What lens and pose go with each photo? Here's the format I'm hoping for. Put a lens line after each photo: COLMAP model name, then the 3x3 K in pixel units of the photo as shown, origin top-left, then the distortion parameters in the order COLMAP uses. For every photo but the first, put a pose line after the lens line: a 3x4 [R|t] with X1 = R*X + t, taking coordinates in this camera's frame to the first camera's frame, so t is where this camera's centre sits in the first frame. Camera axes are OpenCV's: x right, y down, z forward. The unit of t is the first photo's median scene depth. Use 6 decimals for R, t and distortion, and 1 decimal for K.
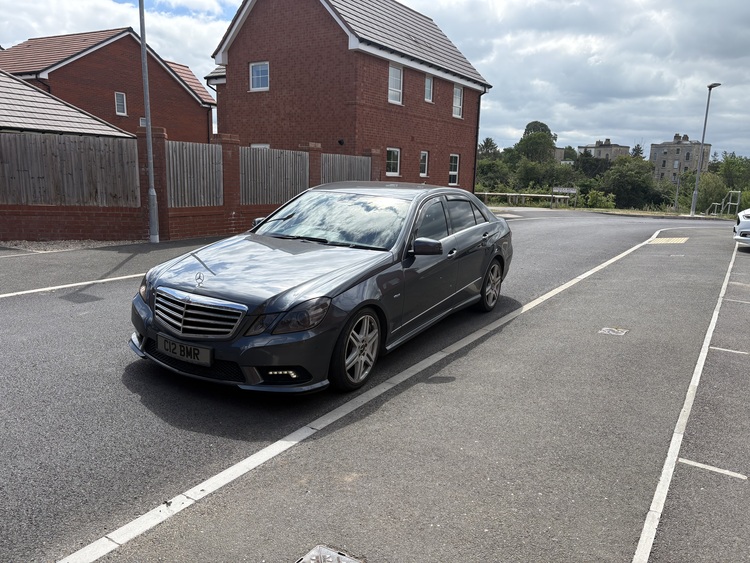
lens RADIAL K [[561.4, 0, 374.1], [0, 561.4, 282.7], [0, 0, 1]] dist [0.021010, -0.033066]
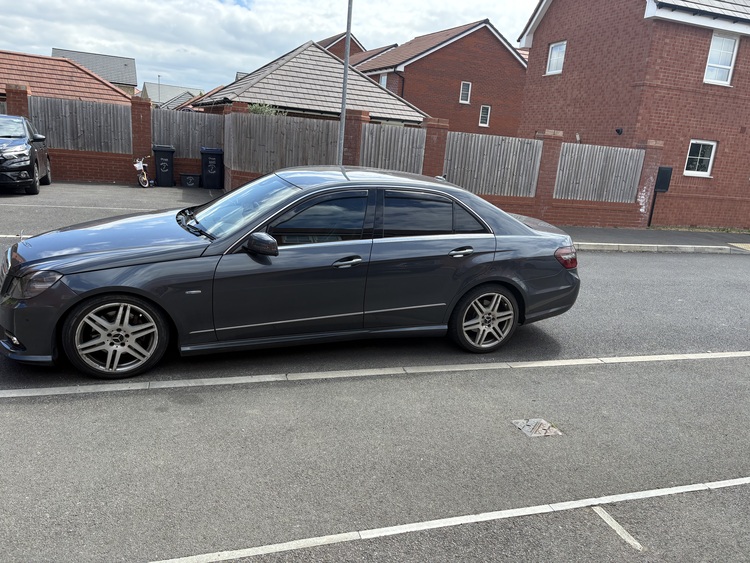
lens RADIAL K [[561.4, 0, 377.8], [0, 561.4, 279.4], [0, 0, 1]] dist [0.021010, -0.033066]
pose [[0.778131, 0.182165, -0.601106, 0.189544], [-0.176523, 0.981872, 0.069047, -0.025689], [0.602787, 0.052381, 0.796181, 0.116862]]
